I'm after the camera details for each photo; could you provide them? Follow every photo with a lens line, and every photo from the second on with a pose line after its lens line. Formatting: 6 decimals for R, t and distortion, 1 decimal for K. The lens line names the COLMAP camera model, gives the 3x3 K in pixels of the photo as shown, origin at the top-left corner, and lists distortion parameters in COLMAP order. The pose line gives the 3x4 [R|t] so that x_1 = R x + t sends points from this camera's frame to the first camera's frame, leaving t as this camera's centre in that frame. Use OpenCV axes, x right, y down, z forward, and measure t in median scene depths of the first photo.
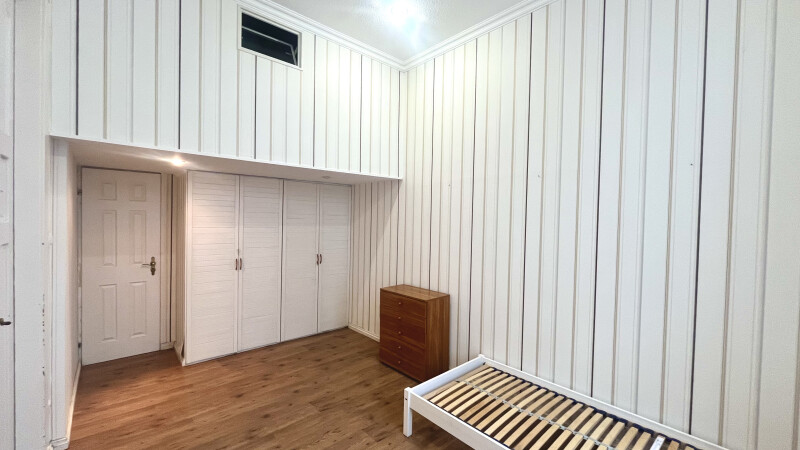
lens RADIAL K [[324.3, 0, 399.0], [0, 324.3, 225.8], [0, 0, 1]] dist [-0.002652, -0.000070]
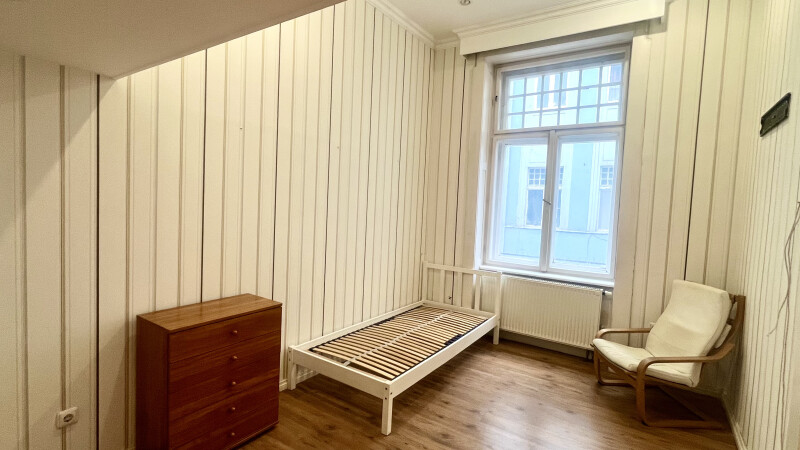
lens RADIAL K [[385.3, 0, 400.0], [0, 385.3, 225.0], [0, 0, 1]] dist [-0.000699, 0.000000]
pose [[-0.241172, -0.077999, 0.967343, -0.824672], [-0.023155, 0.996944, 0.074613, 0.002897], [-0.970206, -0.004404, -0.242241, 1.062797]]
